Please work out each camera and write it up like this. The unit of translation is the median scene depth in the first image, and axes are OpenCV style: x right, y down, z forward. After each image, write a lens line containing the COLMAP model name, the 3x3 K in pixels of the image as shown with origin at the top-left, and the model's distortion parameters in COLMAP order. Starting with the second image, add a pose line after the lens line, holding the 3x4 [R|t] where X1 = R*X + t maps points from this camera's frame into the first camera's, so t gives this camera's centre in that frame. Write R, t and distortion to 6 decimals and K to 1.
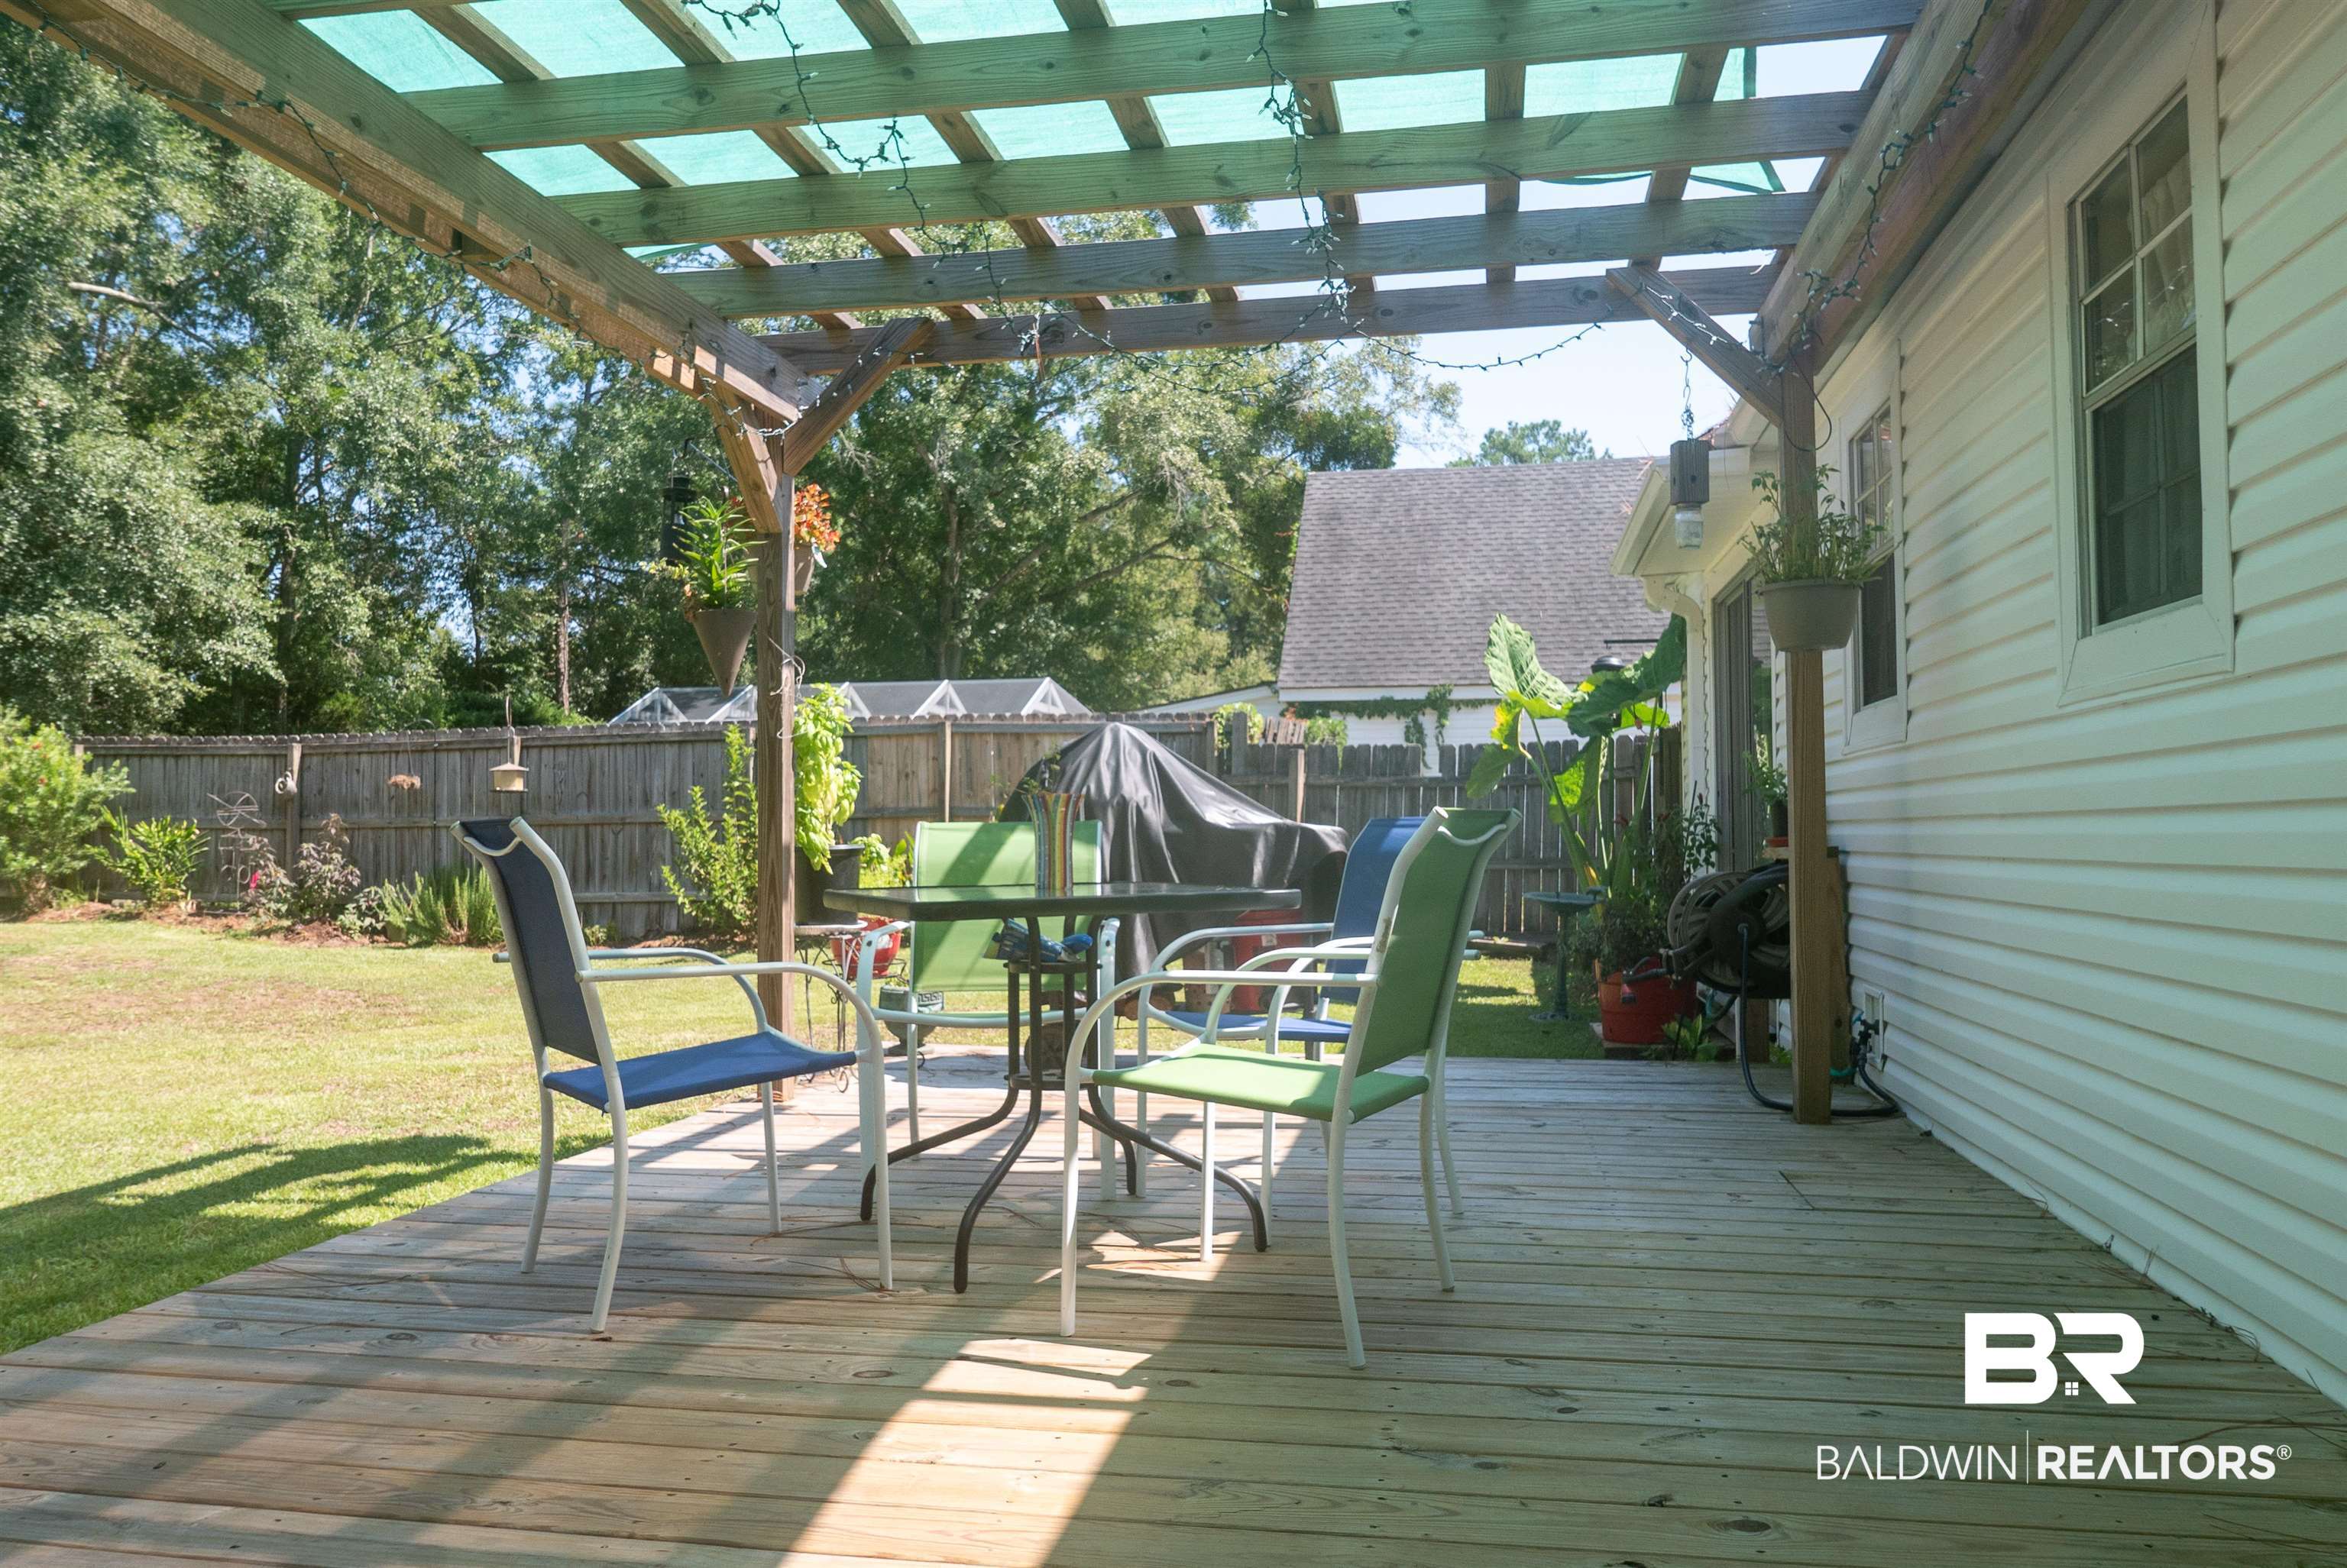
lens RADIAL K [[1683.4, 0, 1173.5], [0, 1683.4, 784.0], [0, 0, 1]] dist [-0.024497, 0.012371]
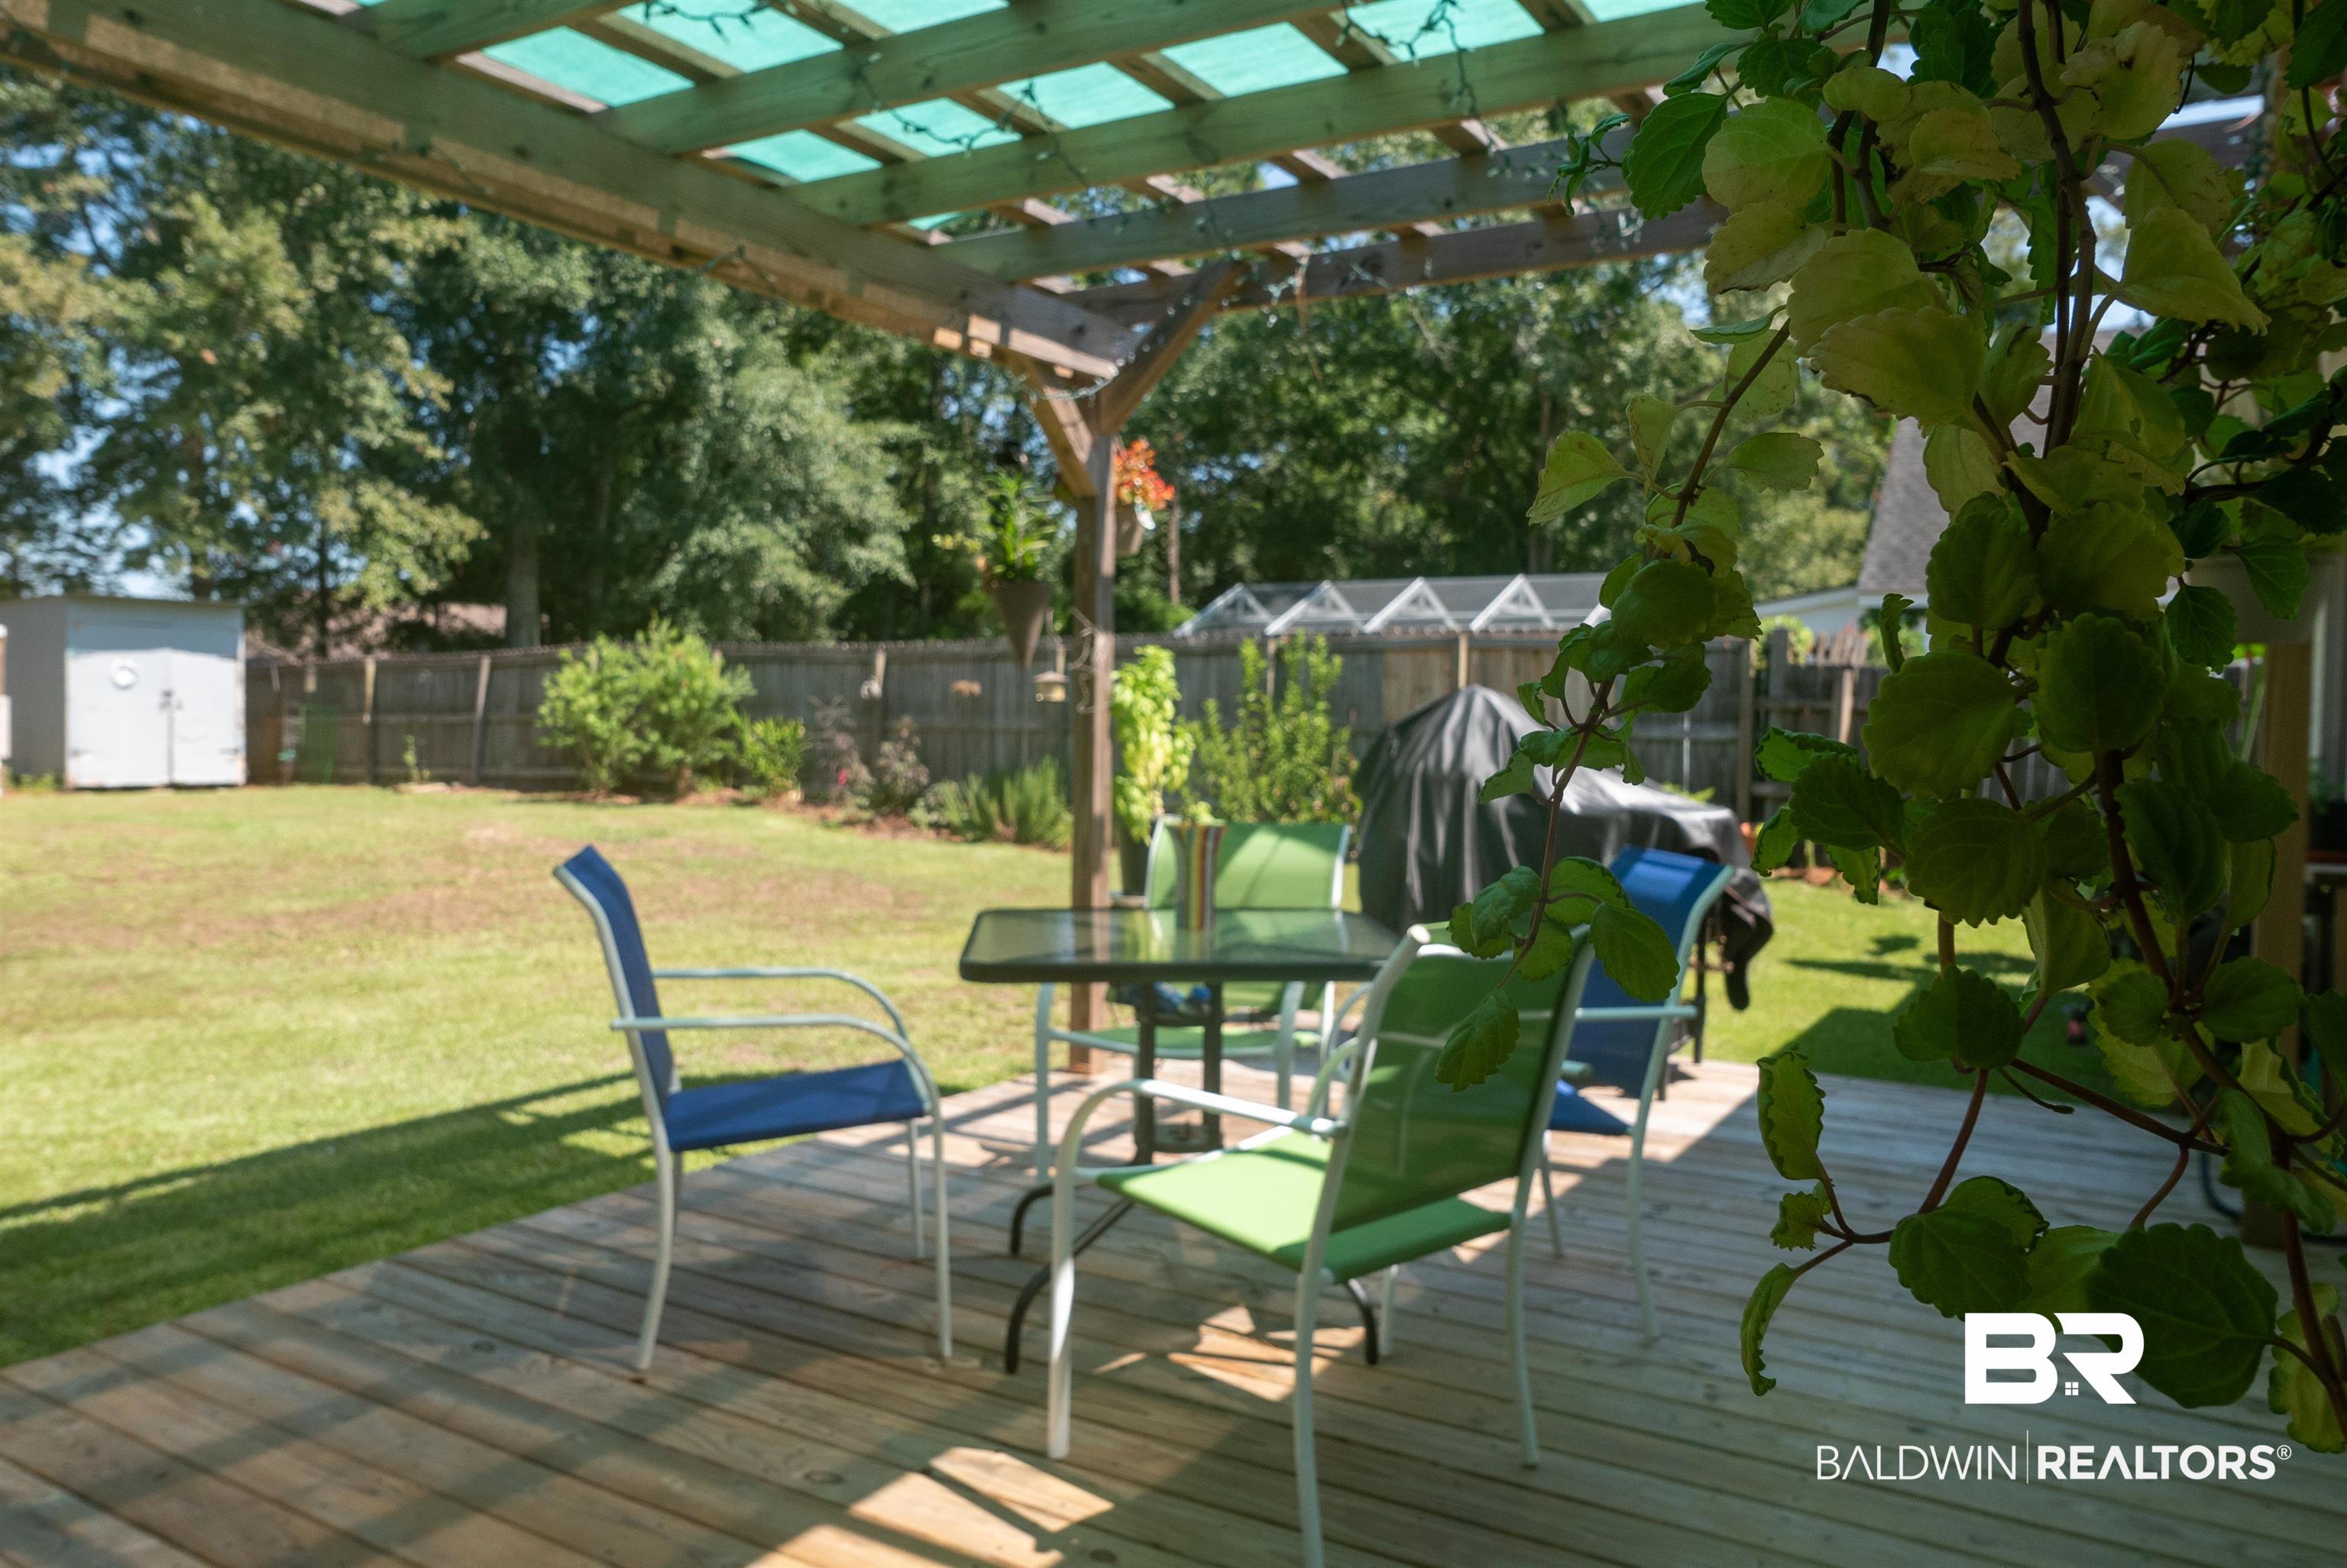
lens RADIAL K [[1683.4, 0, 1173.5], [0, 1683.4, 784.0], [0, 0, 1]] dist [-0.024497, 0.012371]
pose [[0.933492, 0.033930, -0.356991, 0.054976], [-0.009166, 0.997446, 0.070834, -0.018176], [0.358482, -0.062851, 0.931418, 0.034786]]
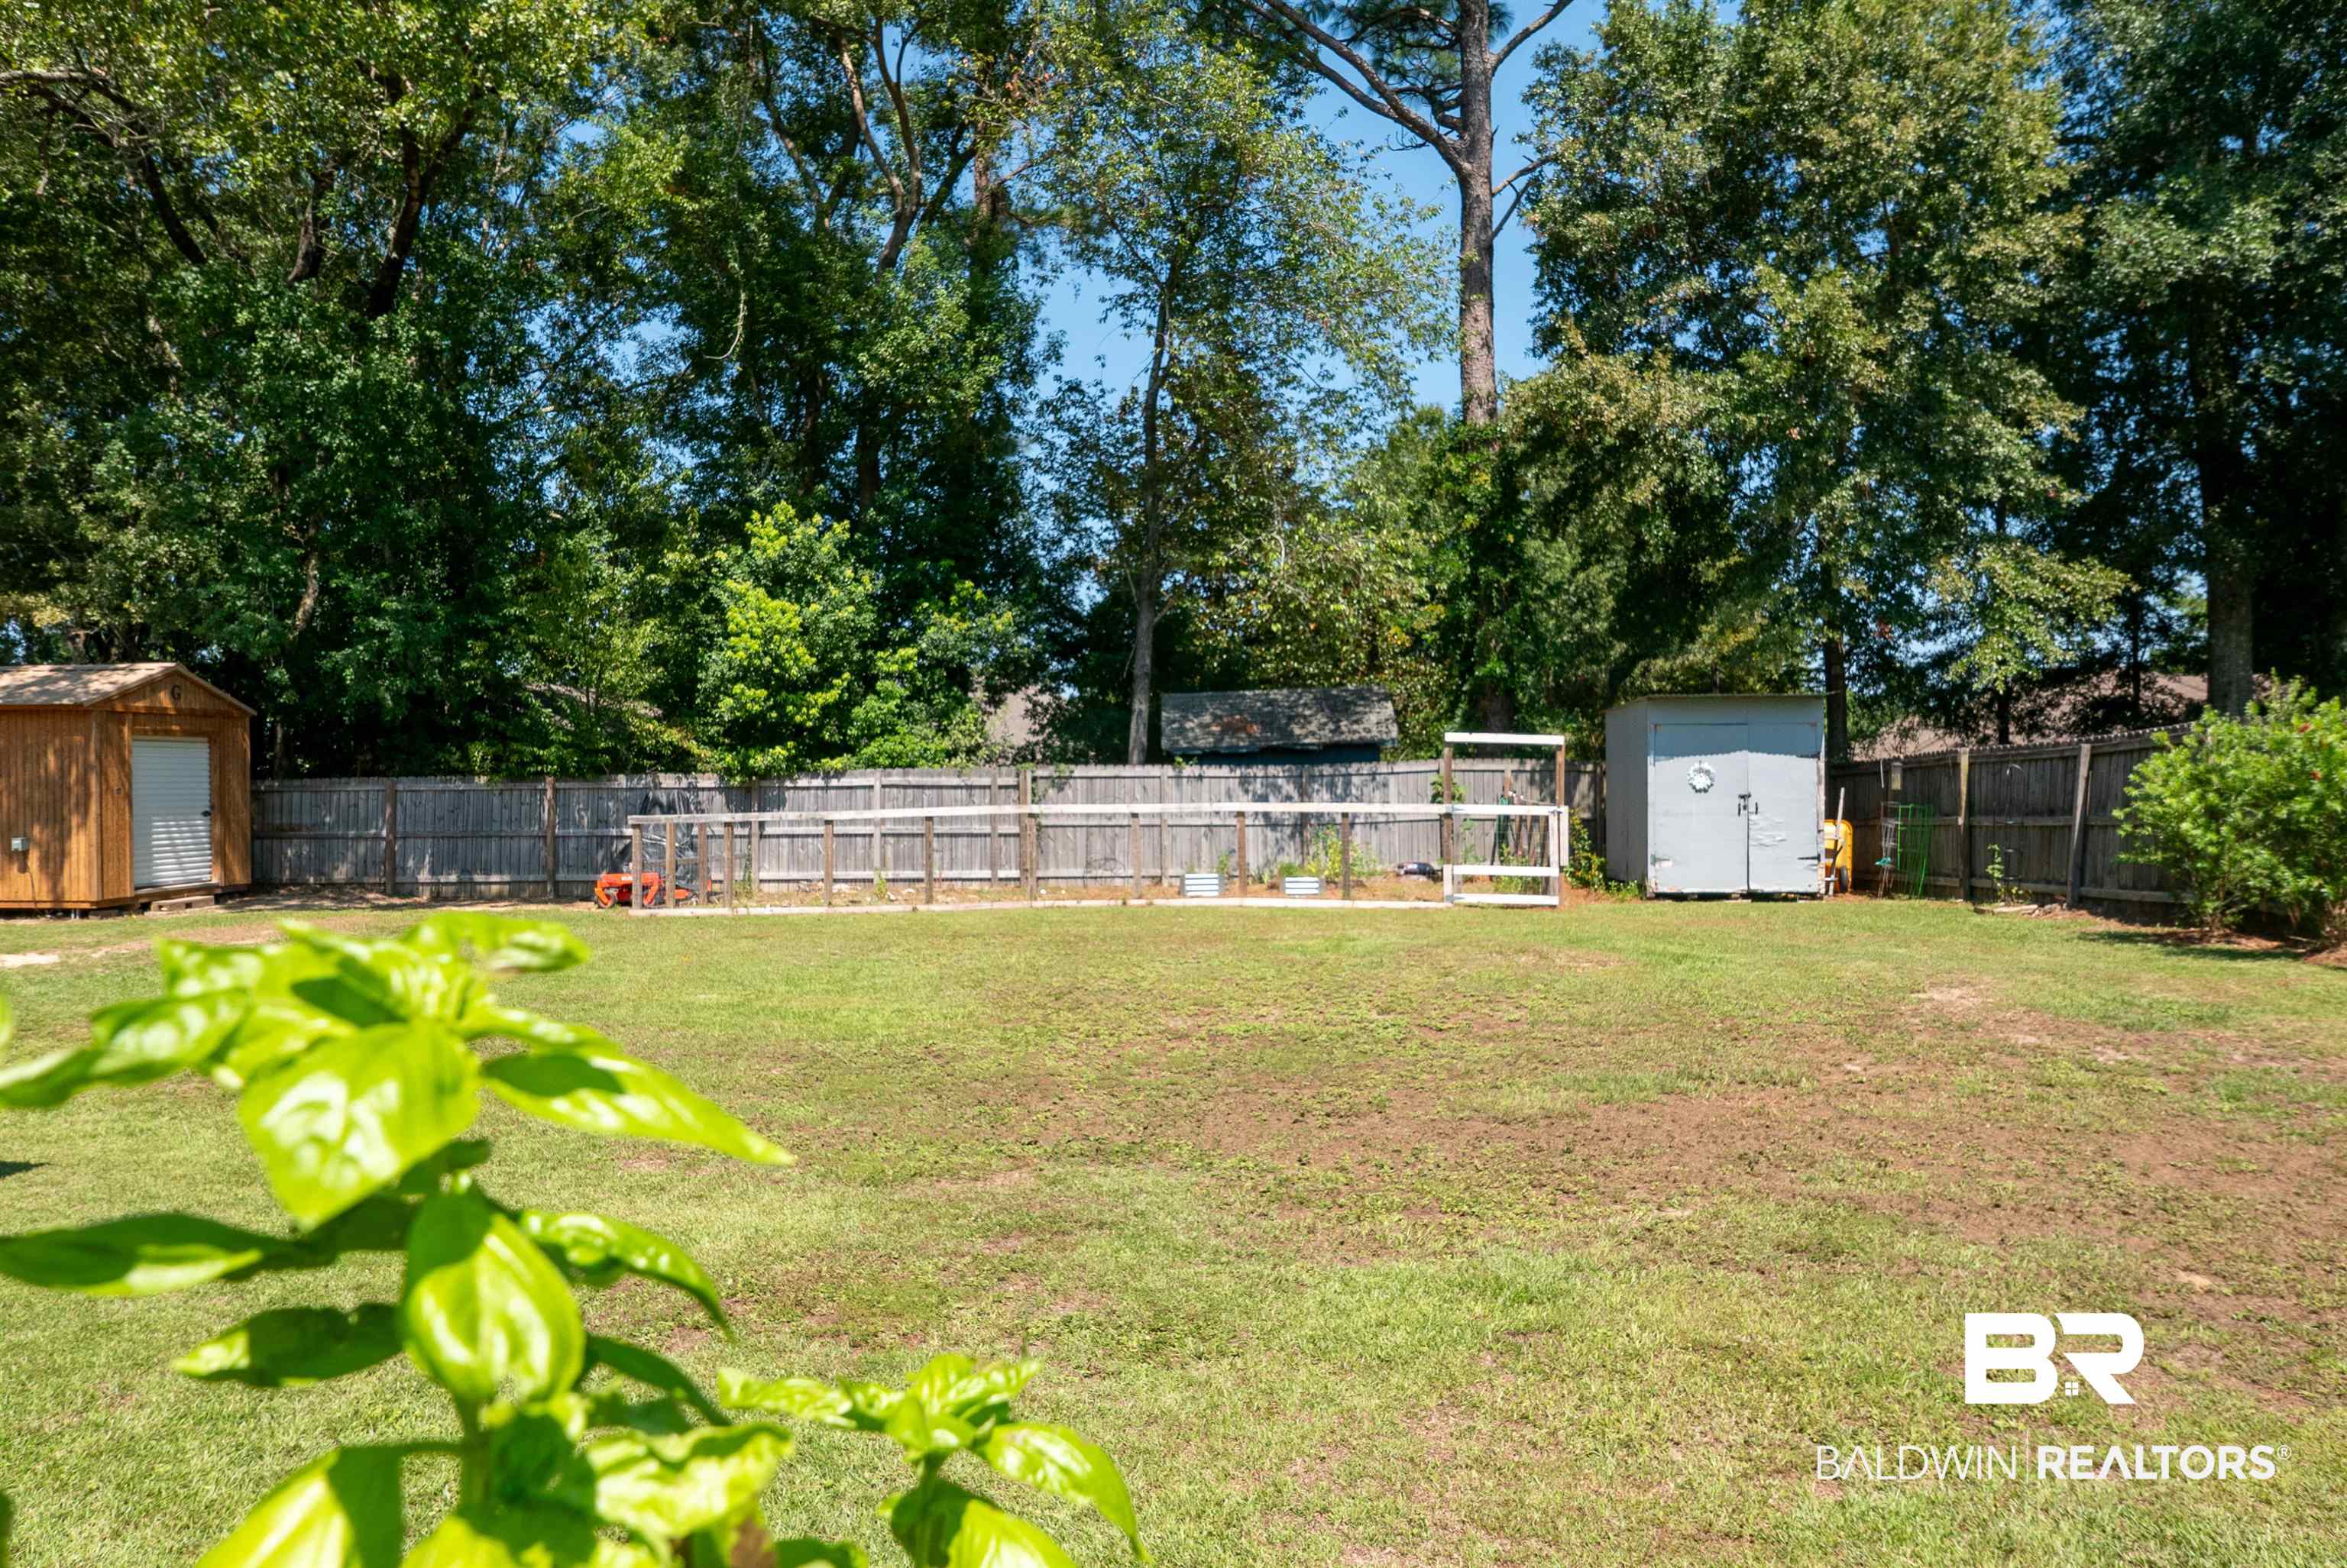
lens RADIAL K [[1601.8, 0, 1173.5], [0, 1601.8, 784.0], [0, 0, 1]] dist [-0.039315, 0.001952]
pose [[0.156004, 0.001247, -0.987756, -0.061454], [0.036607, 0.999305, 0.007044, -0.021533], [0.987078, -0.037257, 0.155850, 0.383277]]
